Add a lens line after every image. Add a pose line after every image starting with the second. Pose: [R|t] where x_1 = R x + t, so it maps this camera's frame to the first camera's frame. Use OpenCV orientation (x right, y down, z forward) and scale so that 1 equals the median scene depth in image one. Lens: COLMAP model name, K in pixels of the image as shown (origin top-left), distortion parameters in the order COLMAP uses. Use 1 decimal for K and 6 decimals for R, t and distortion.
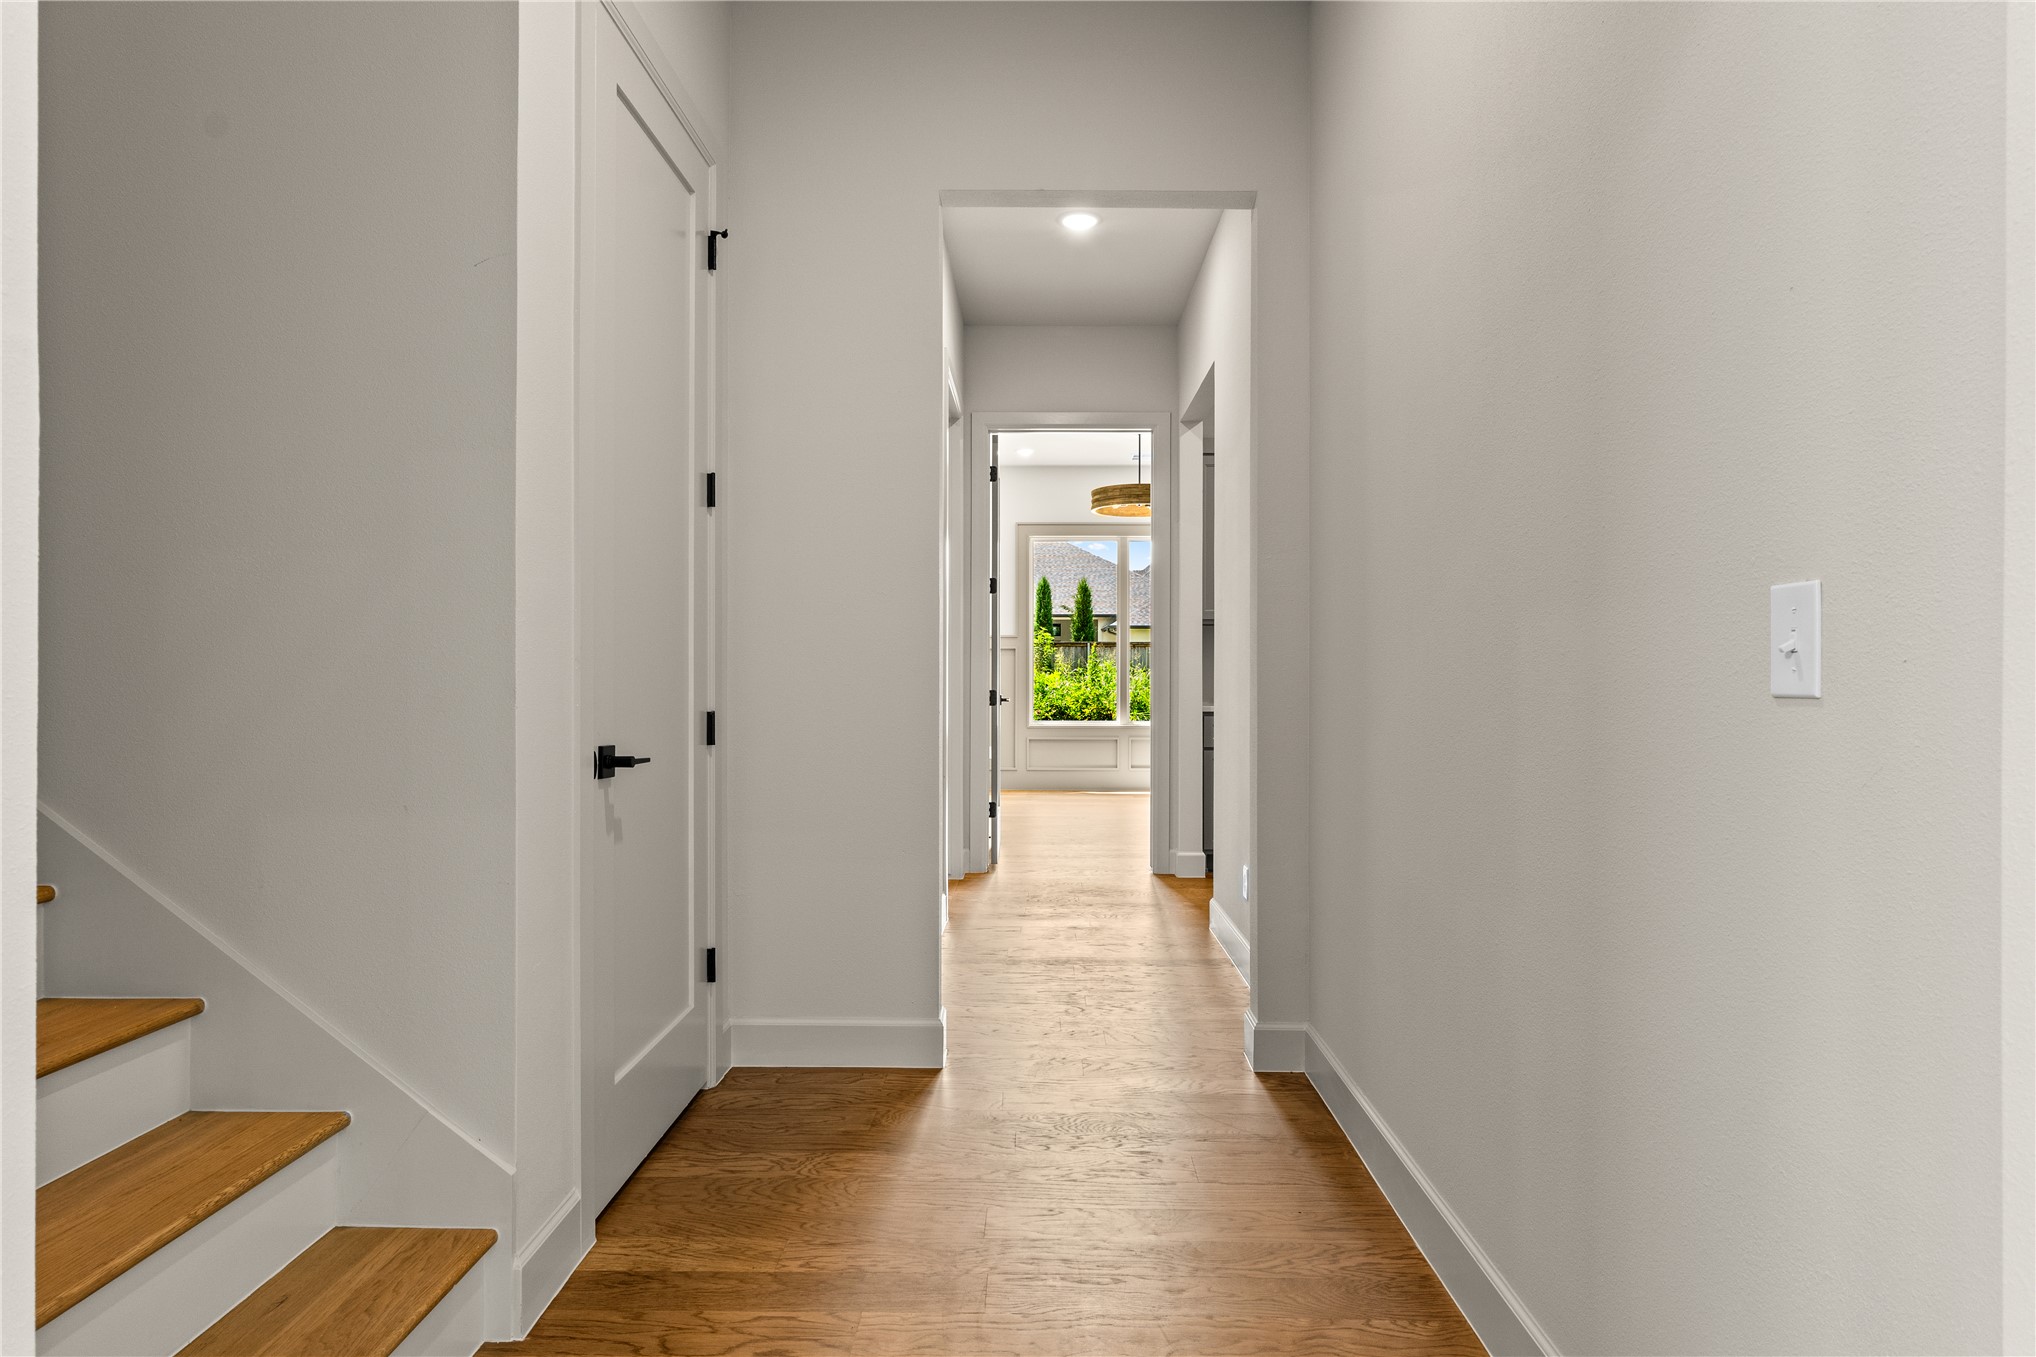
lens RADIAL K [[1115.1, 0, 1019.7], [0, 1115.1, 674.3], [0, 0, 1]] dist [-0.000052, 0.000000]
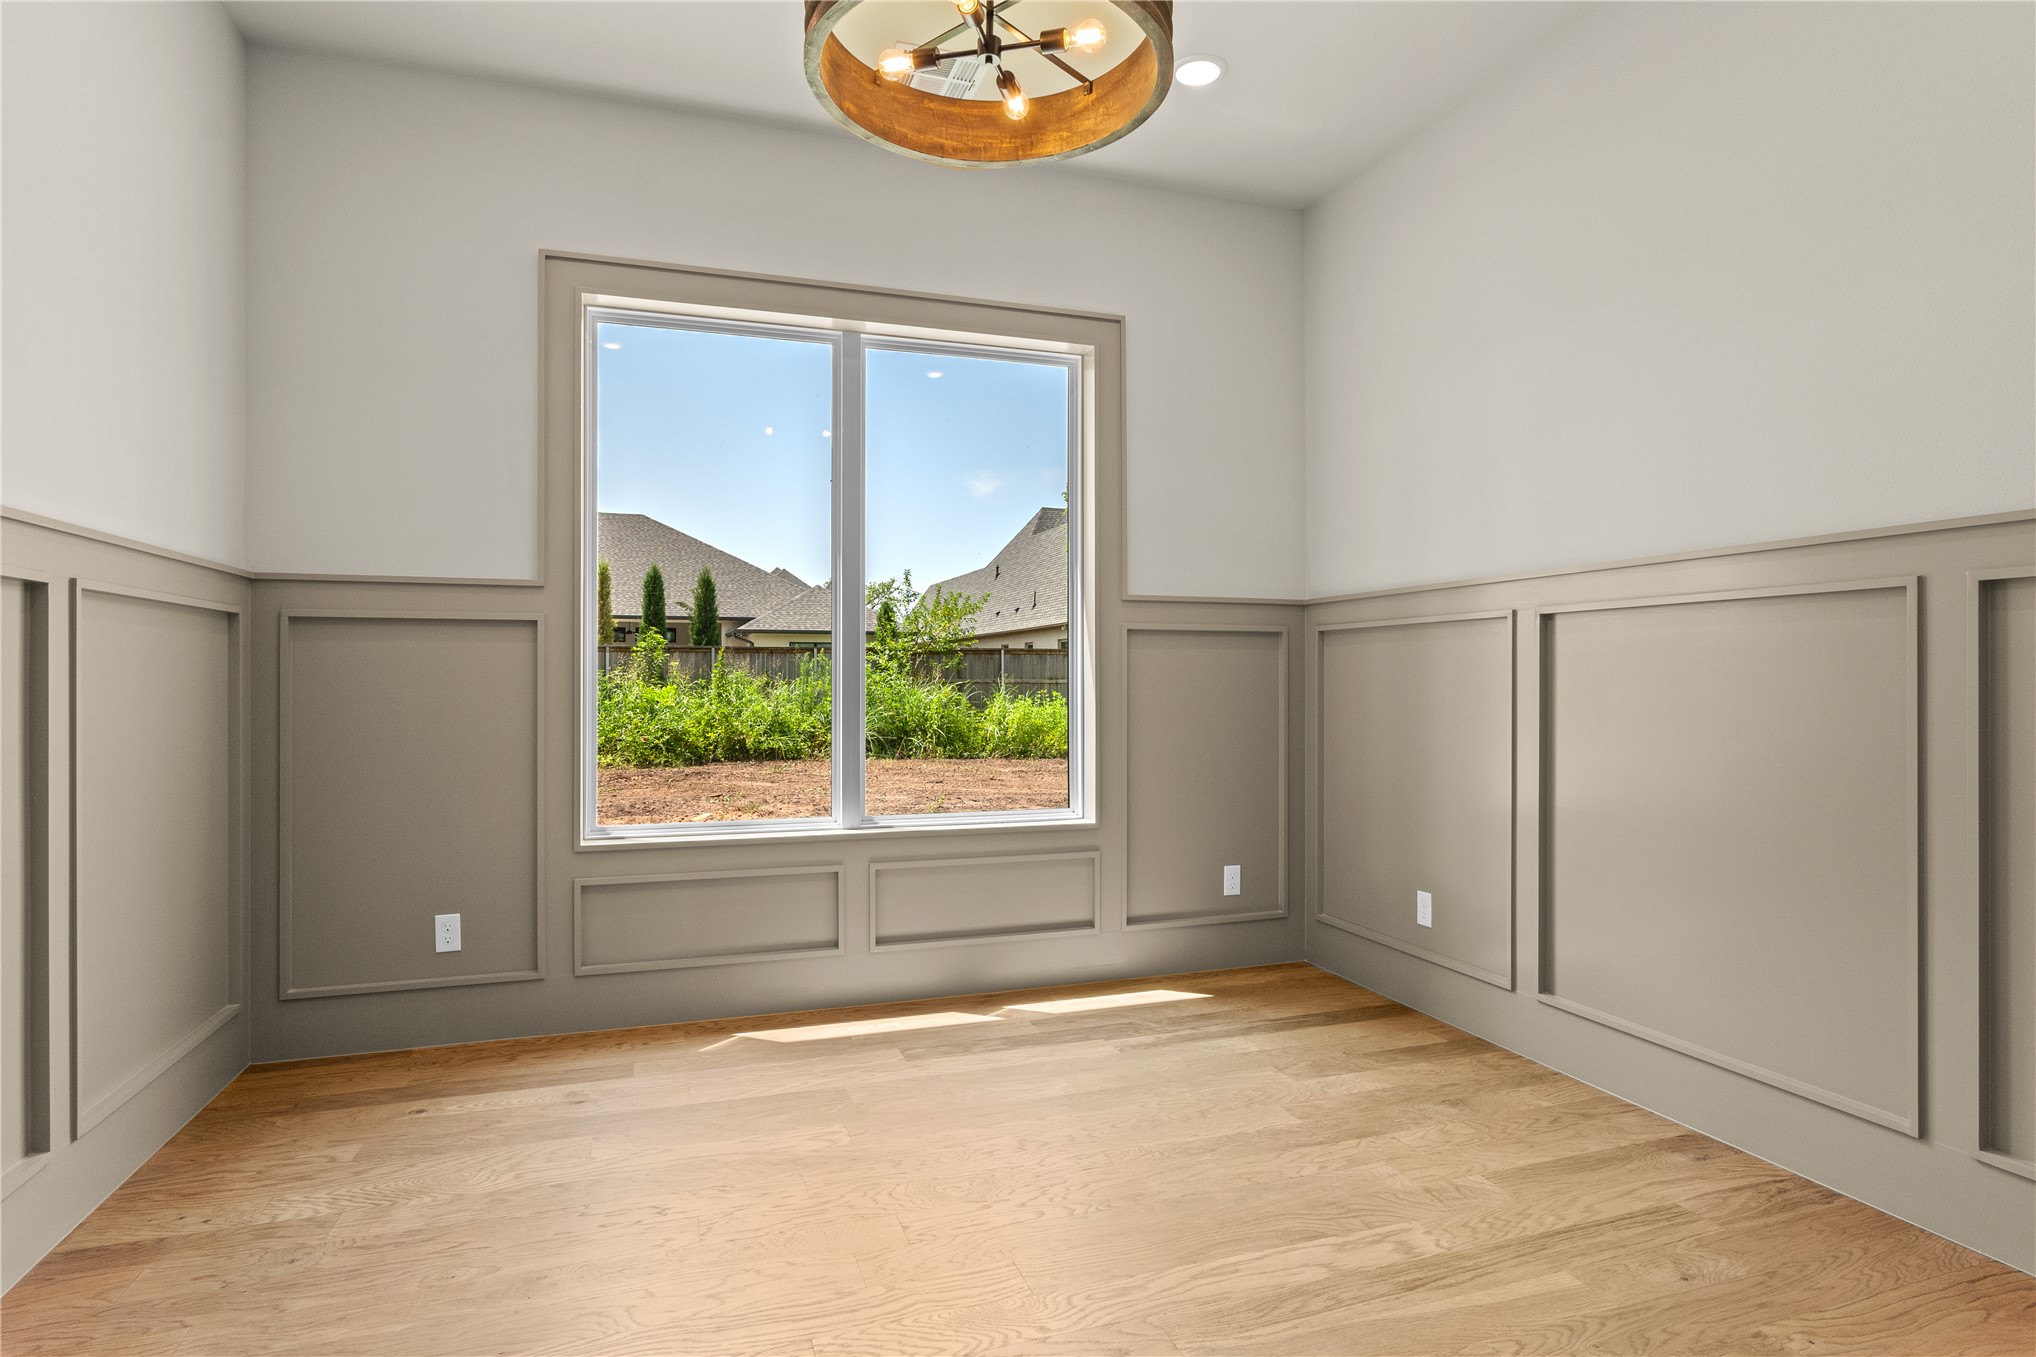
lens RADIAL K [[1103.8, 0, 1024.9], [0, 1103.8, 679.9], [0, 0, 1]] dist [-0.022019, 0.010646]
pose [[0.941839, -0.002417, 0.336055, 0.007015], [0.004181, 0.999981, -0.004528, -0.000772], [-0.336037, 0.005669, 0.941832, 0.178724]]
